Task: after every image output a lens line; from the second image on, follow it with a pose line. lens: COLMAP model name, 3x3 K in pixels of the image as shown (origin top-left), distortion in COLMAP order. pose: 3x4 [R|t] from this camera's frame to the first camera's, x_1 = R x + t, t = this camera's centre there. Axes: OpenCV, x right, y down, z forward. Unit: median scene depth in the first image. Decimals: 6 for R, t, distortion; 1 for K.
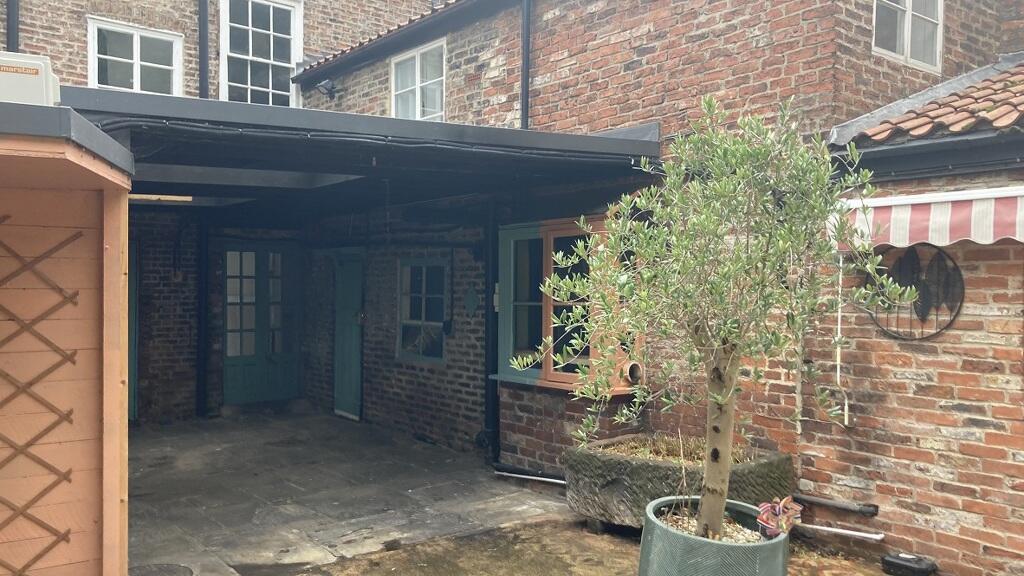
lens RADIAL K [[835.0, 0, 512.0], [0, 835.0, 288.0], [0, 0, 1]] dist [-0.026552, 0.069341]
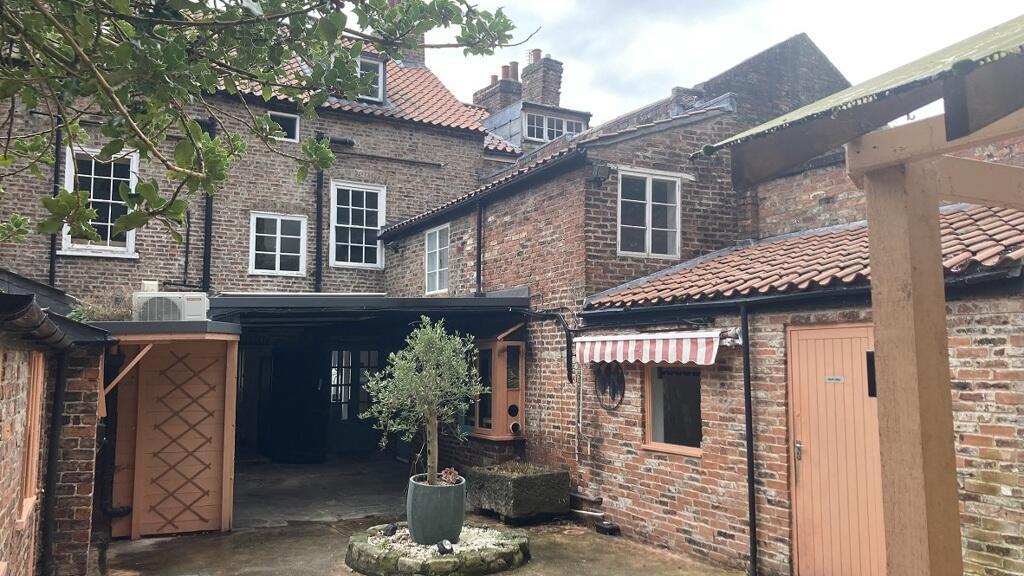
lens RADIAL K [[795.7, 0, 512.0], [0, 795.7, 288.0], [0, 0, 1]] dist [0.045386, -0.007067]
pose [[0.981374, -0.019500, -0.191117, 0.624677], [0.001095, 0.995387, -0.095938, -0.043339], [0.192106, 0.093941, 0.976868, -0.907873]]
